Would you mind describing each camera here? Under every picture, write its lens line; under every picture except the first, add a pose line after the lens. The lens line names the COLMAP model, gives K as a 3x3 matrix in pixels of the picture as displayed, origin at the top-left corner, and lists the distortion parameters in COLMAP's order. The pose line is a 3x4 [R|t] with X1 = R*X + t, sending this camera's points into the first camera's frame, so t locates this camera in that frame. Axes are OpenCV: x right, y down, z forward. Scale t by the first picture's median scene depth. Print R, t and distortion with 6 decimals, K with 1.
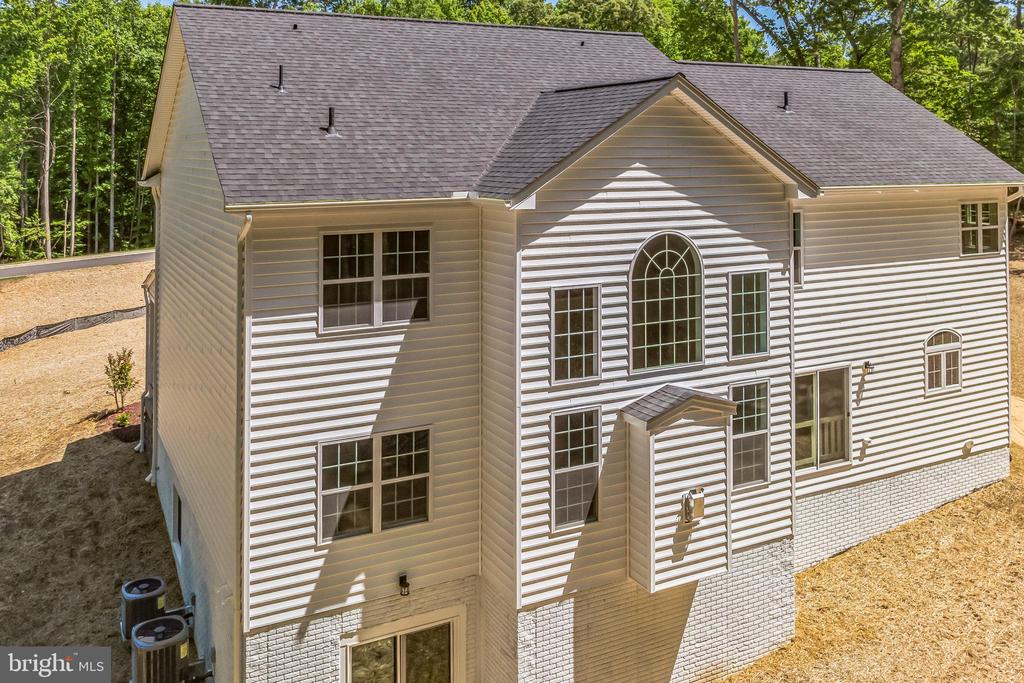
lens RADIAL K [[891.1, 0, 562.0], [0, 891.1, 337.1], [0, 0, 1]] dist [0.004875, -0.022239]
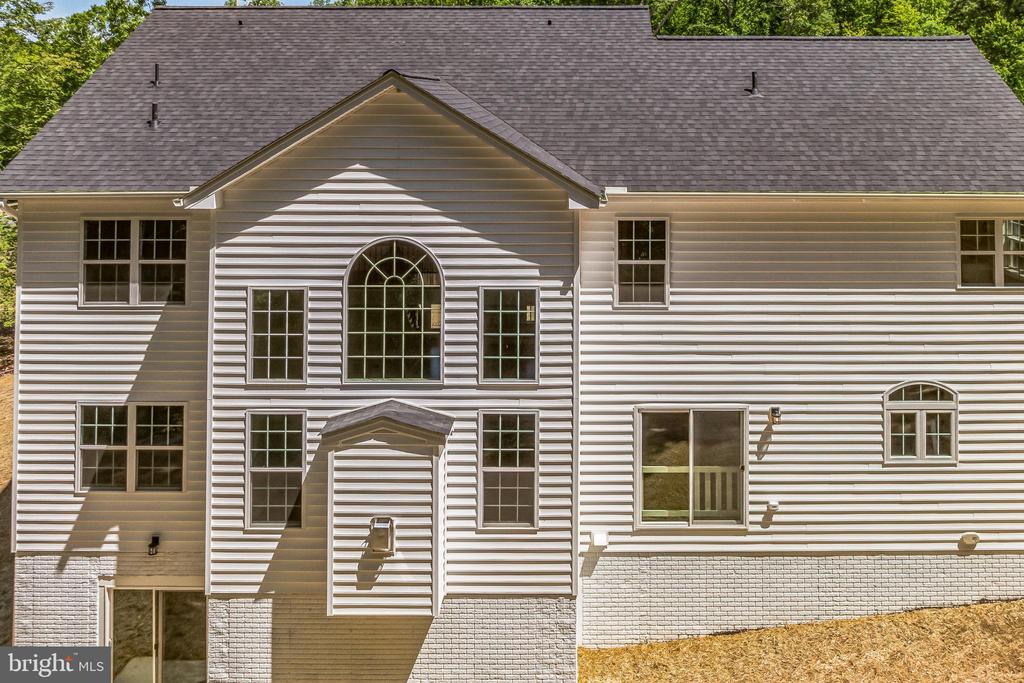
lens RADIAL K [[891.1, 0, 569.3], [0, 891.1, 277.5], [0, 0, 1]] dist [0.004875, -0.022239]
pose [[0.881550, 0.098091, -0.461788, 0.724102], [-0.103007, 0.994573, 0.014624, -0.110570], [0.460716, 0.034675, 0.886870, 0.260741]]
